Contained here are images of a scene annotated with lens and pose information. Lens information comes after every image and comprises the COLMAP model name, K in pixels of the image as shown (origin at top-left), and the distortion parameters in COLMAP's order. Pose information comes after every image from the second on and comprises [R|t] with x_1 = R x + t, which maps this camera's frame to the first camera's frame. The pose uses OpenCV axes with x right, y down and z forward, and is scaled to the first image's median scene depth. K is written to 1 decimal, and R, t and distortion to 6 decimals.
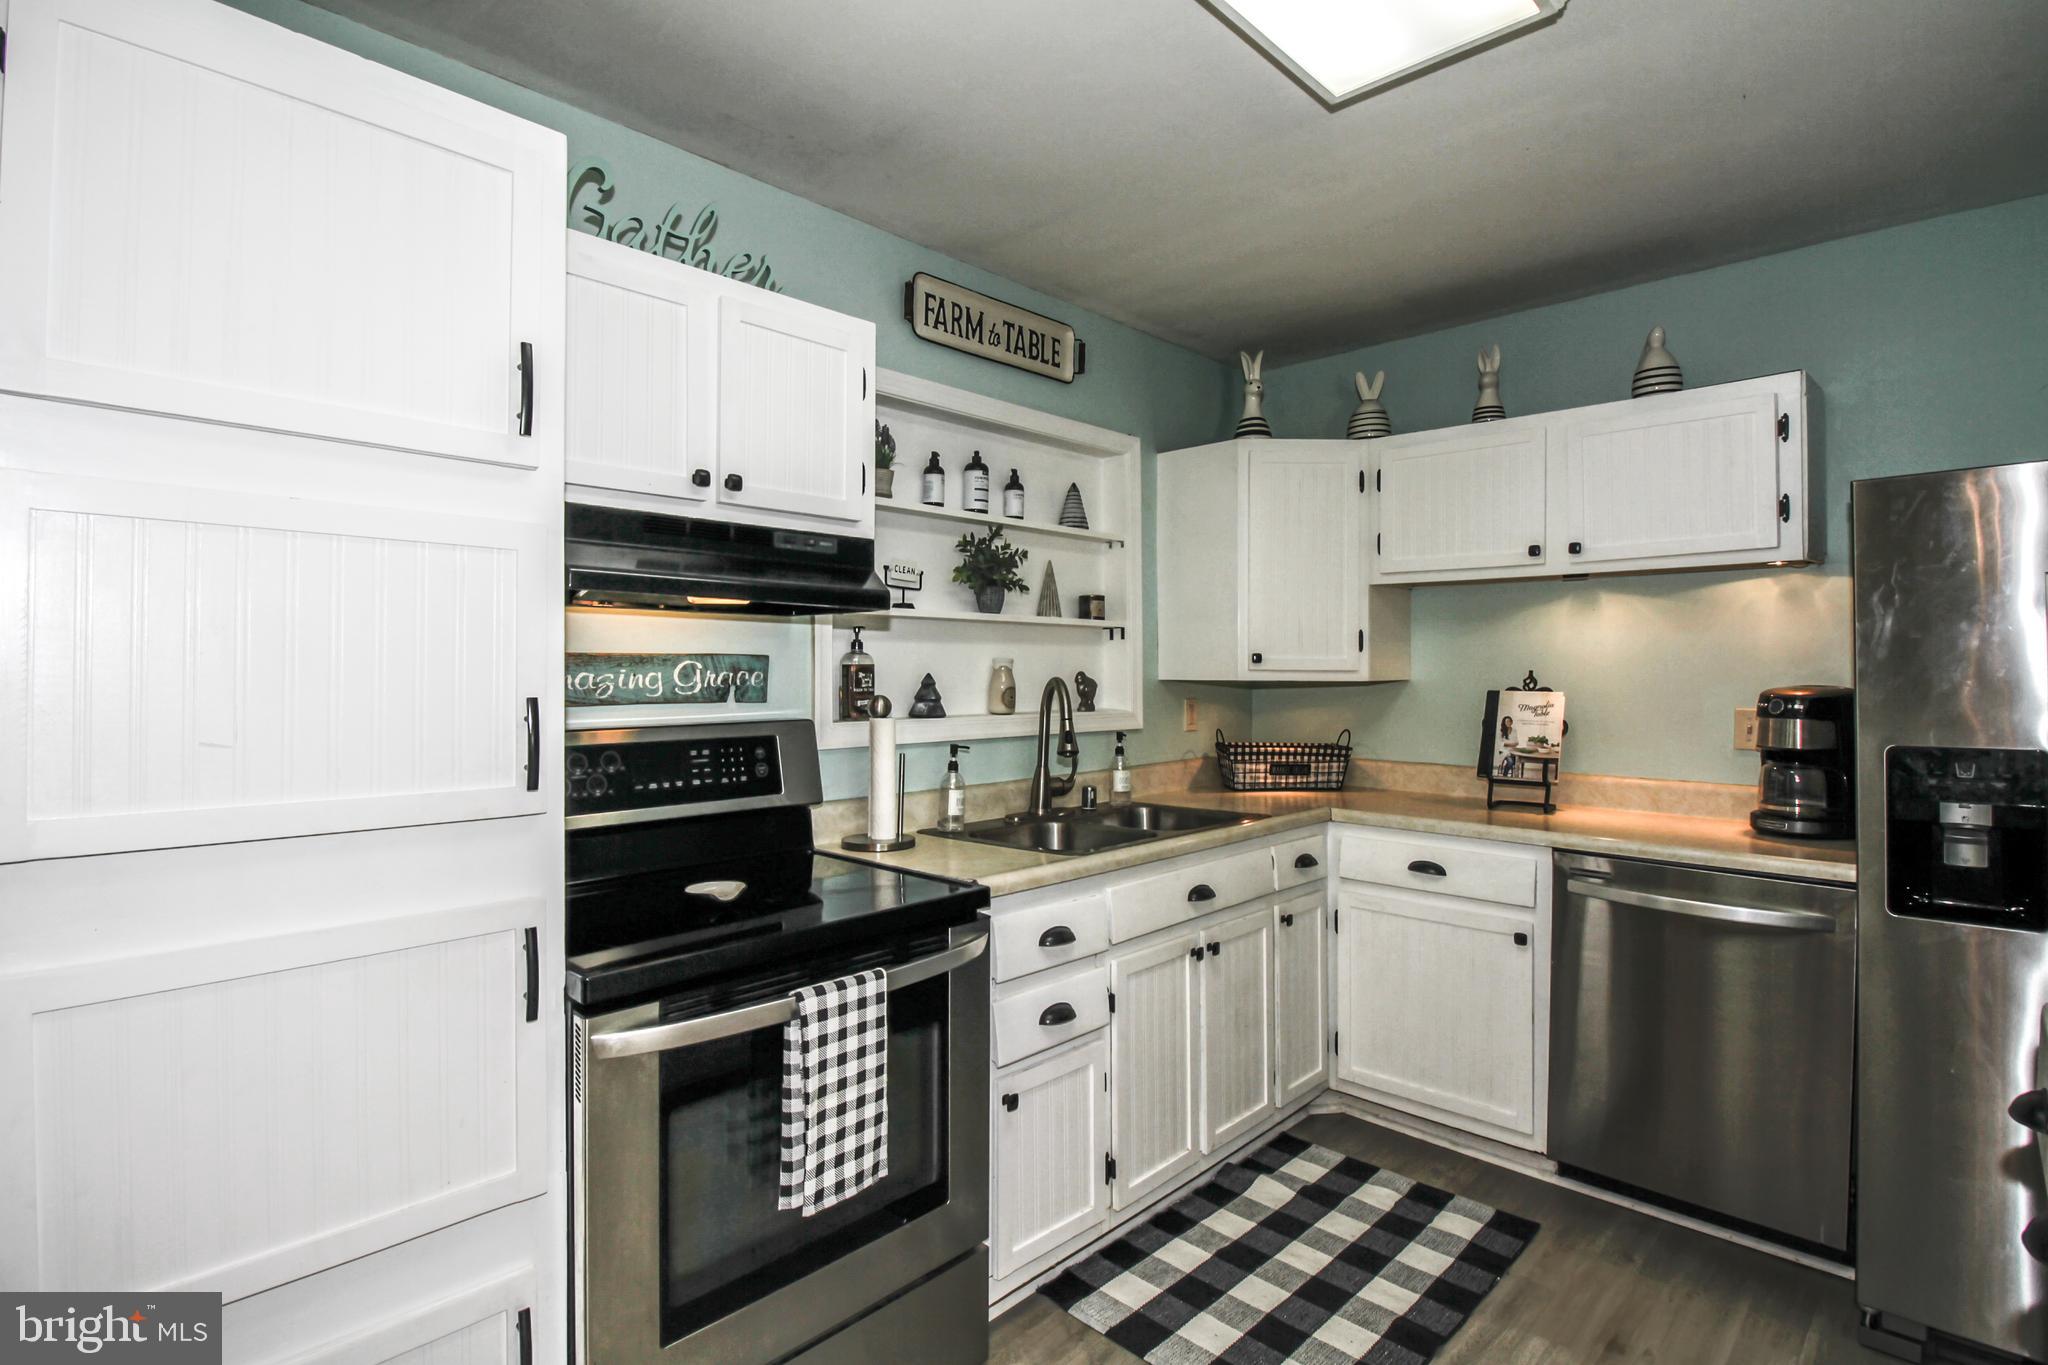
lens RADIAL K [[1041.1, 0, 1014.5], [0, 1041.1, 661.4], [0, 0, 1]] dist [0.001609, 0.000128]
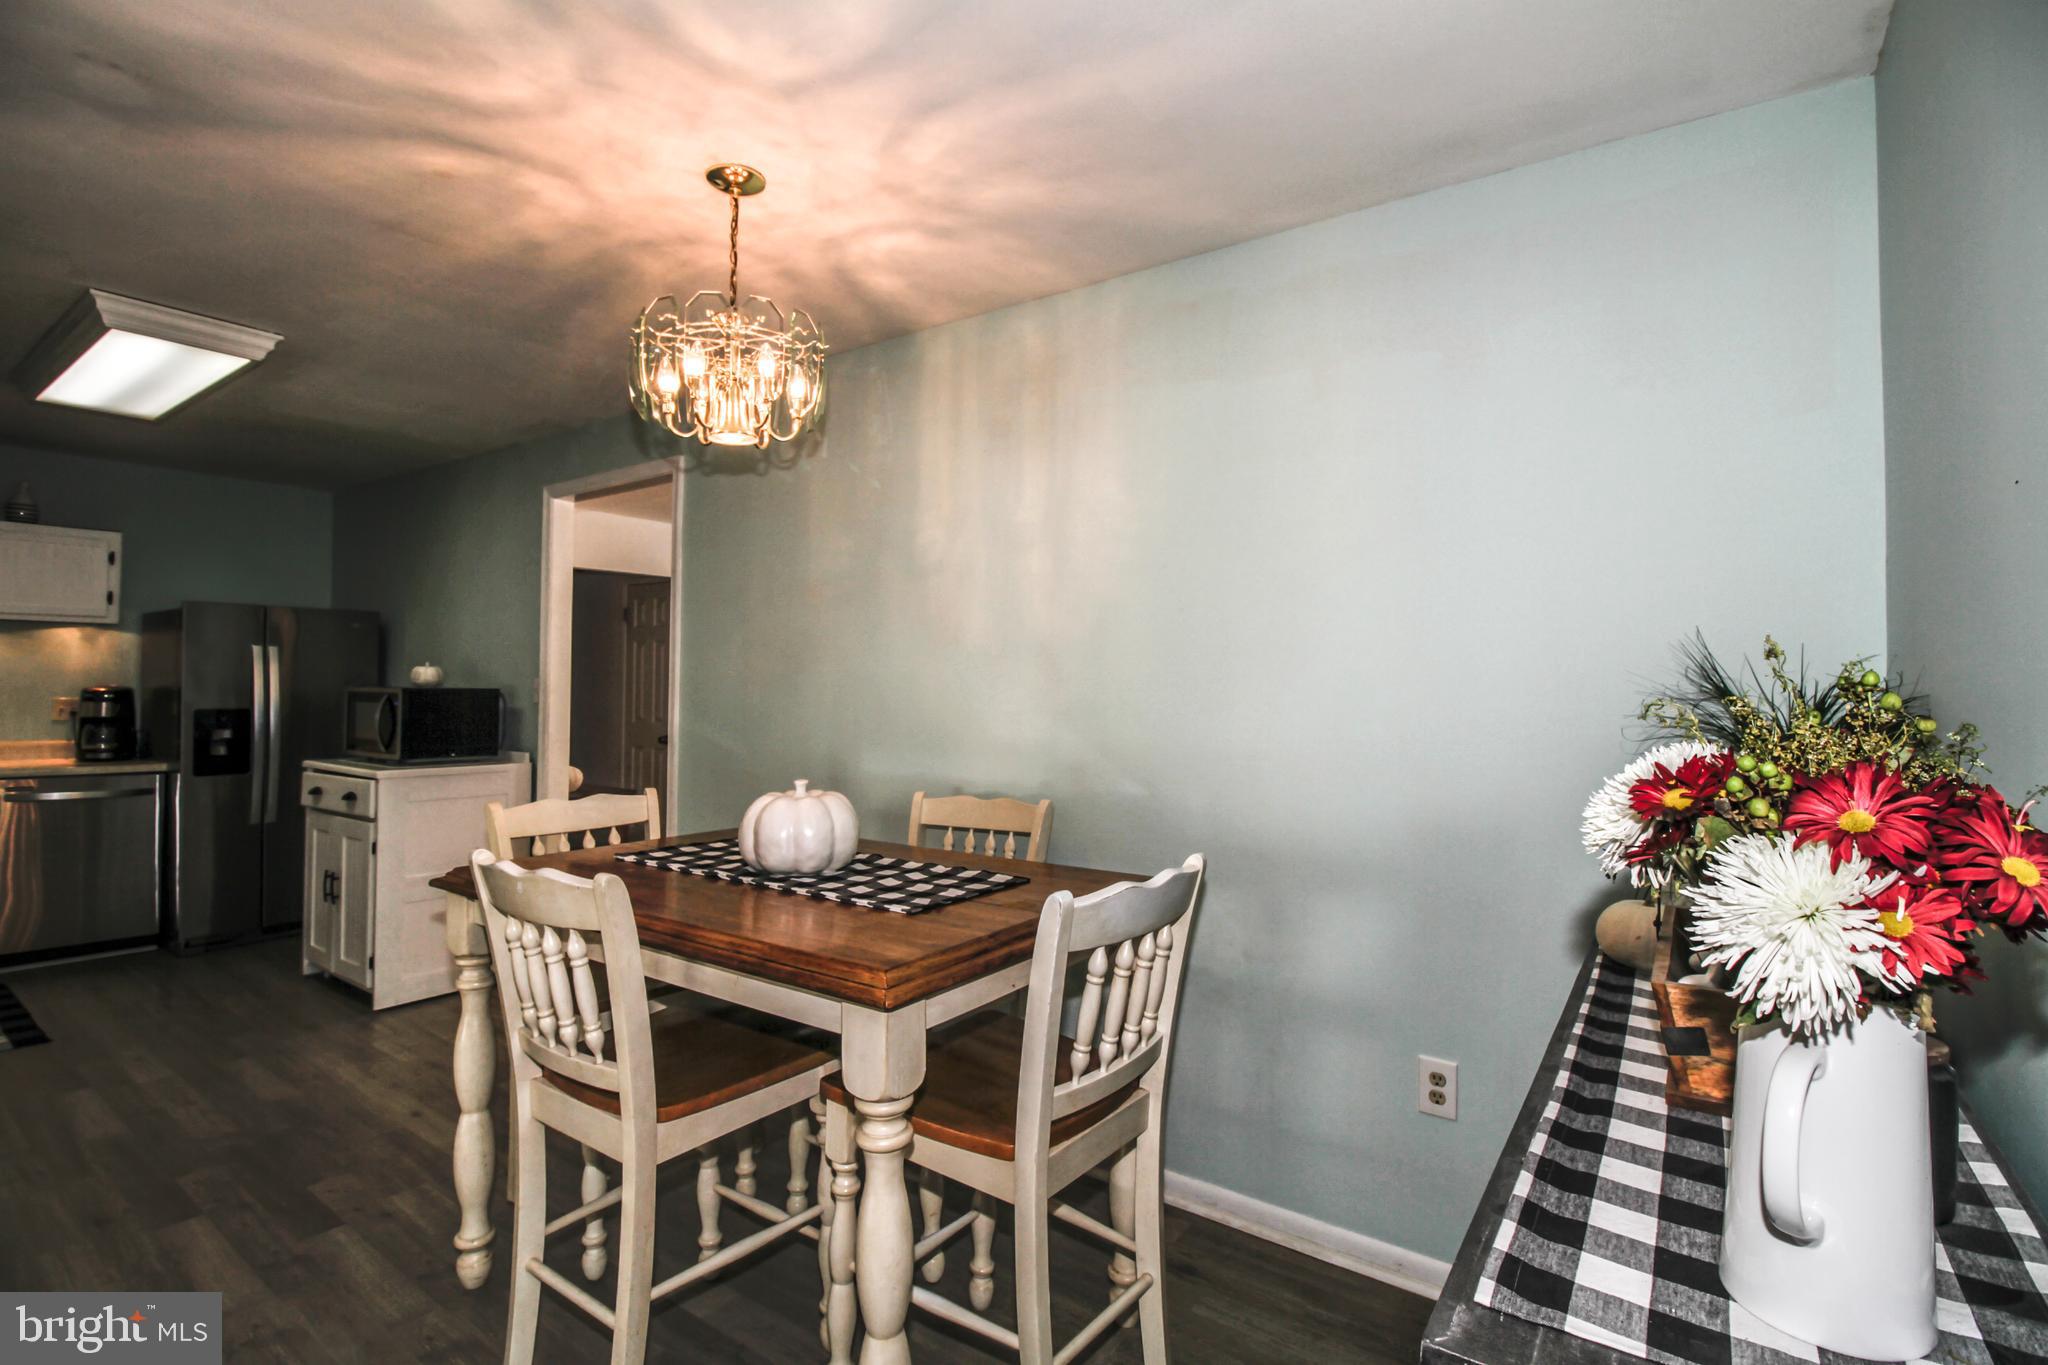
lens RADIAL K [[955.8, 0, 1014.1], [0, 955.8, 679.2], [0, 0, 1]] dist [0.001651, -0.000463]
pose [[-0.125020, 0.008327, 0.992119, -0.928006], [-0.023952, 0.999648, -0.011408, -0.006688], [-0.991865, -0.025189, -0.124776, -0.358221]]
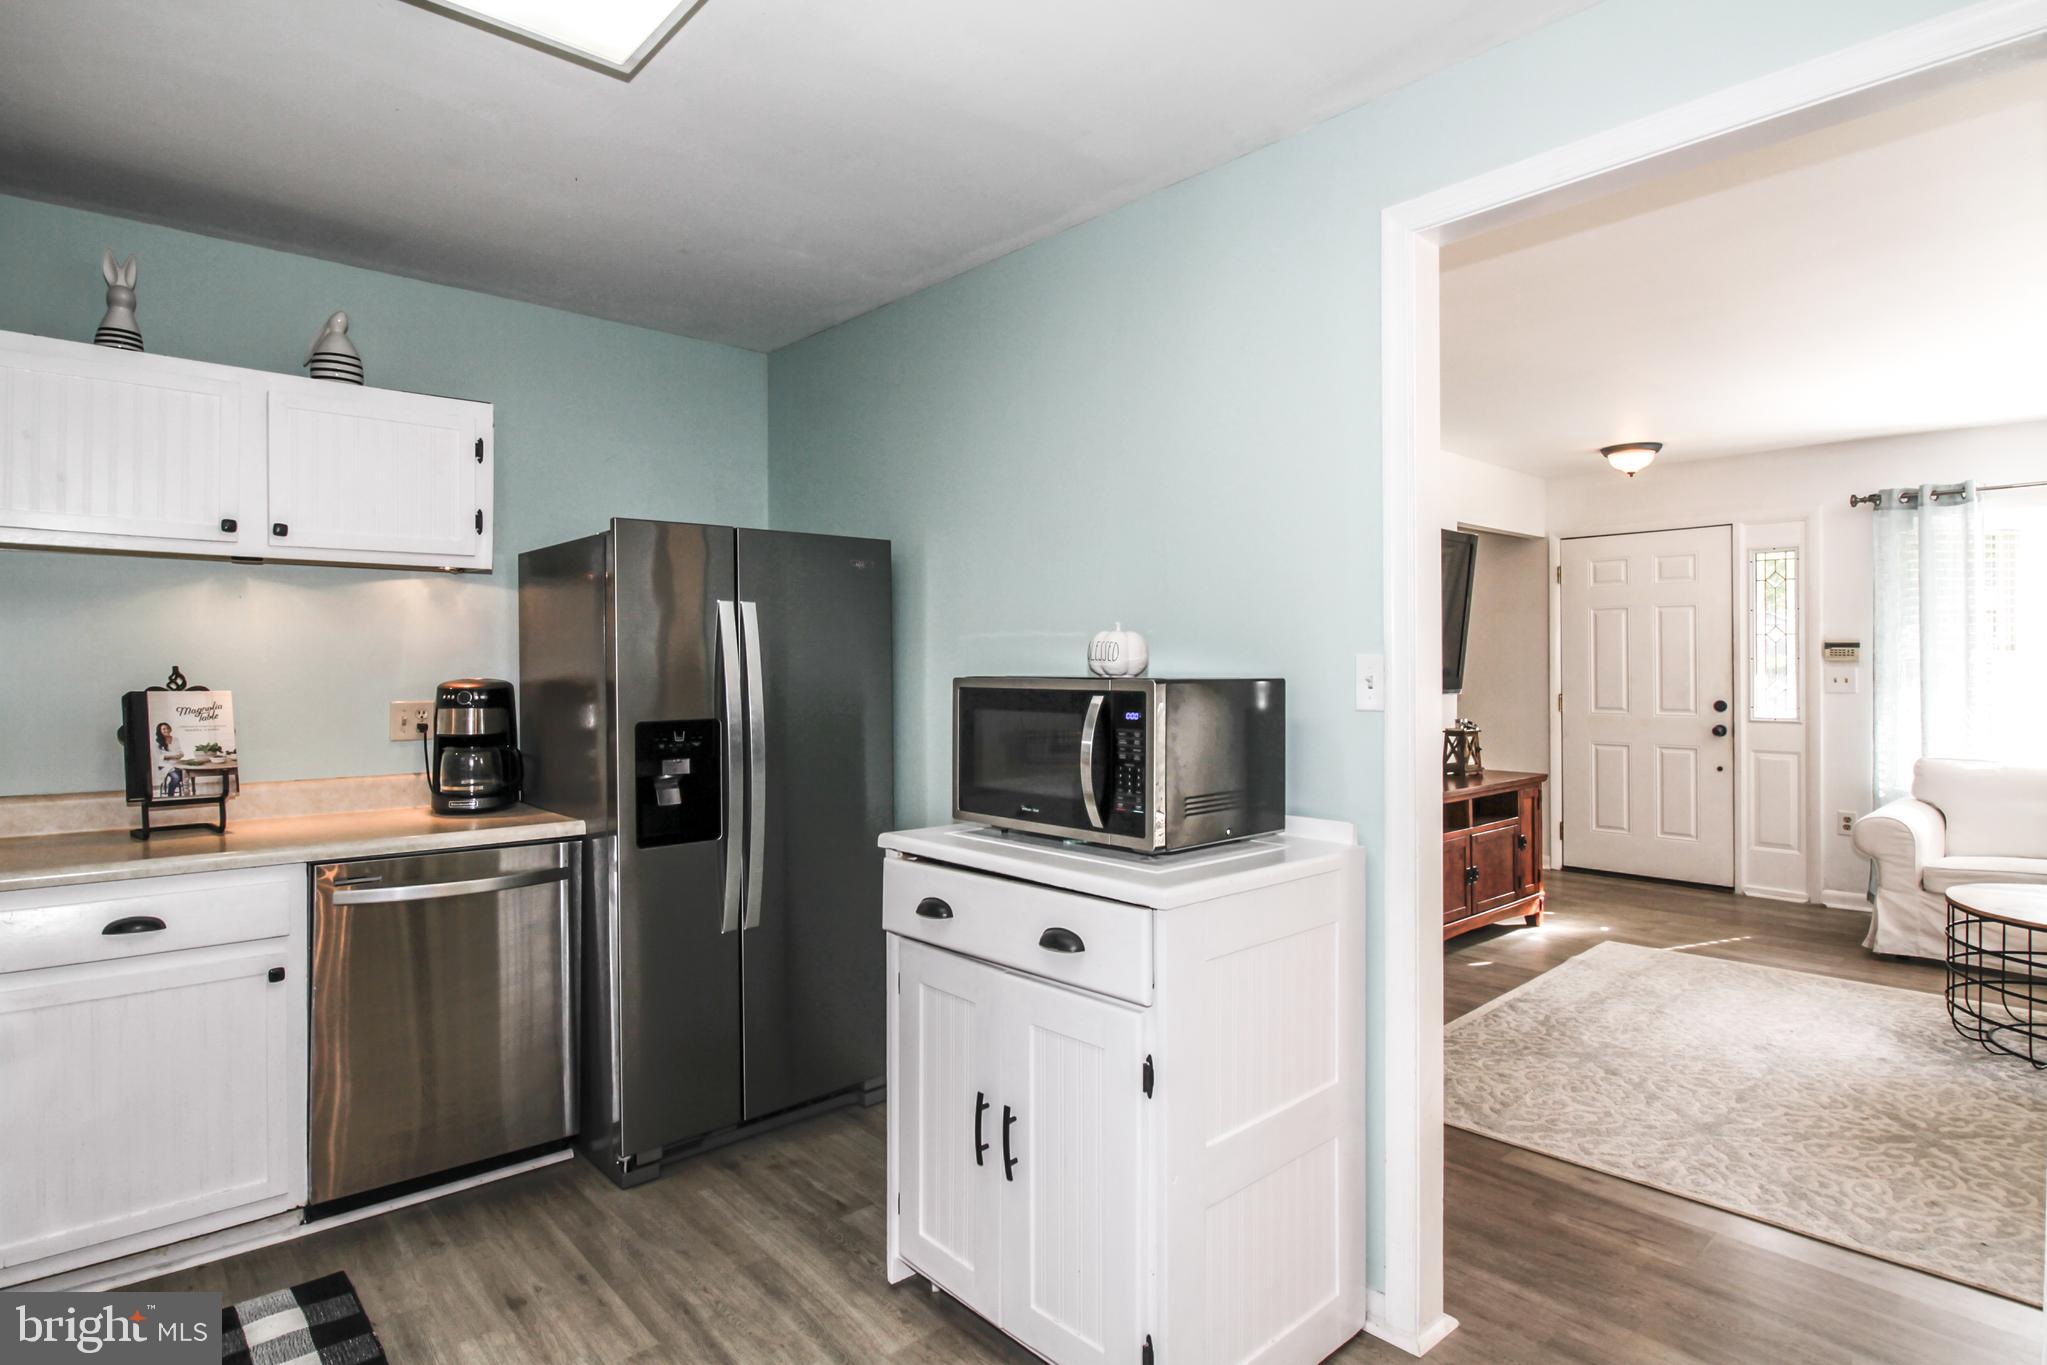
lens RADIAL K [[1095.7, 0, 1019.3], [0, 1095.7, 666.1], [0, 0, 1]] dist [0.001015, -0.000081]
pose [[0.080935, -0.005049, 0.996707, -0.277164], [-0.005491, 0.999970, 0.005512, 0.000195], [-0.996704, -0.005919, 0.080905, 0.227613]]
